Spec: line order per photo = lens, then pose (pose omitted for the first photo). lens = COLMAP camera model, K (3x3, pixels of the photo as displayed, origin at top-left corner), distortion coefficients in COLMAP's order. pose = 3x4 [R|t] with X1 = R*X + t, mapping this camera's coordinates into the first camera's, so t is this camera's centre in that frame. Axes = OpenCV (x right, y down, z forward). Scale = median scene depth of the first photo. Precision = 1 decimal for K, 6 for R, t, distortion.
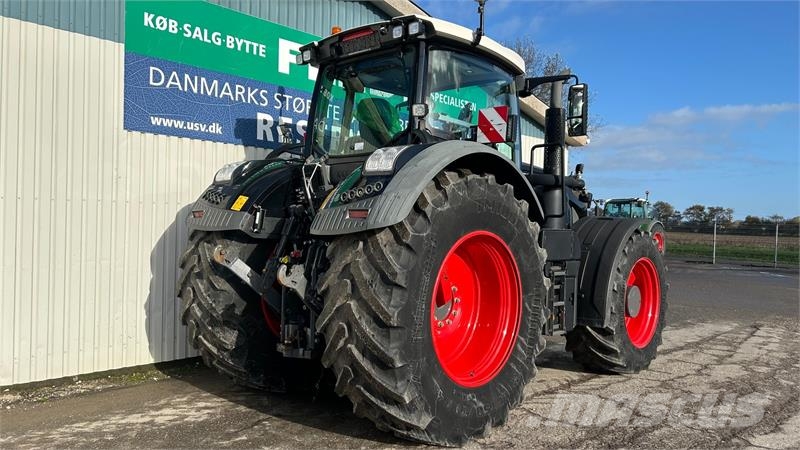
lens RADIAL K [[595.1, 0, 403.4], [0, 595.1, 232.2], [0, 0, 1]] dist [0.039708, -0.000980]
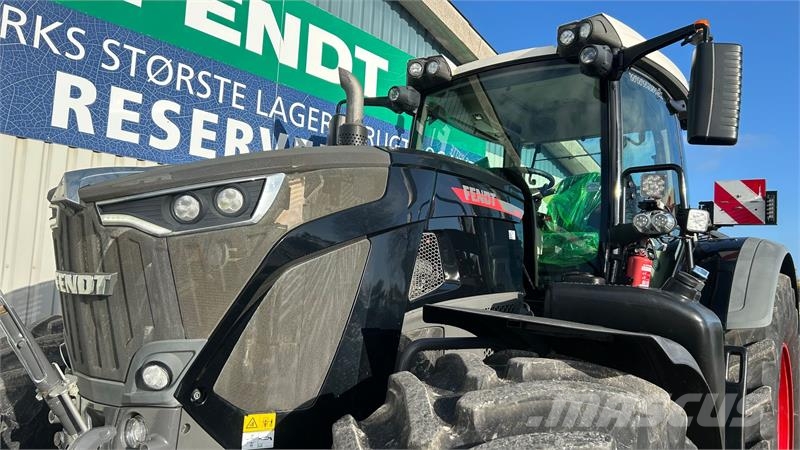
lens RADIAL K [[602.5, 0, 416.3], [0, 602.5, 228.1], [0, 0, 1]] dist [0.002100, -0.005067]
pose [[0.994235, 0.041362, 0.098921, -0.003038], [-0.032944, 0.995814, -0.085264, -0.050123], [-0.102034, 0.081514, 0.991436, 0.572074]]
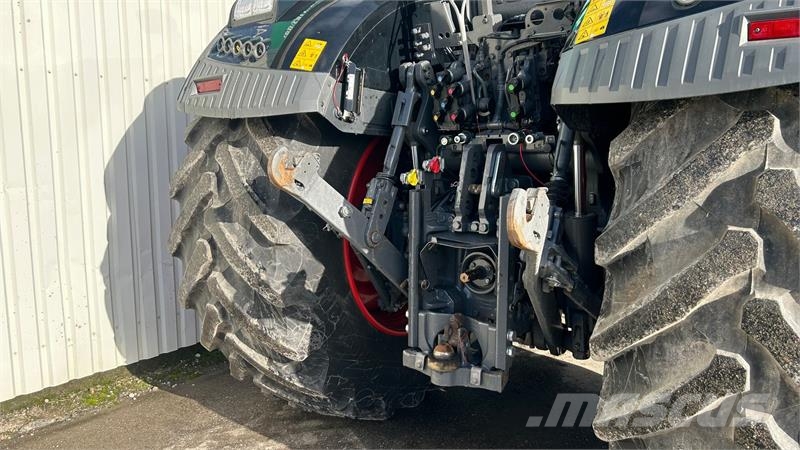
lens RADIAL K [[601.3, 0, 400.0], [0, 601.3, 225.0], [0, 0, 1]] dist [0.036262, -0.008021]
pose [[0.995587, -0.034689, 0.087191, -0.203540], [0.023457, 0.991665, 0.126689, 0.019202], [-0.090859, -0.124084, 0.988103, 0.426126]]
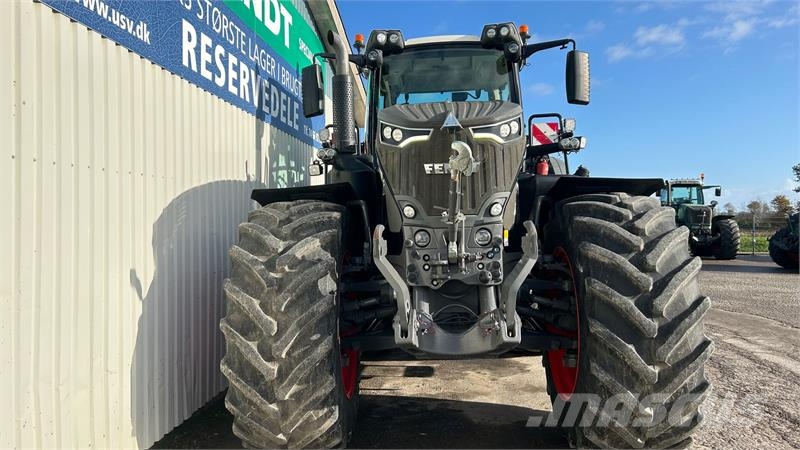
lens RADIAL K [[601.3, 0, 400.0], [0, 601.3, 225.0], [0, 0, 1]] dist [0.036262, -0.008021]
pose [[0.784791, -0.031942, 0.618937, -0.508591], [0.030725, 0.999448, 0.012620, 0.000228], [-0.618998, 0.009113, 0.785339, 0.458518]]
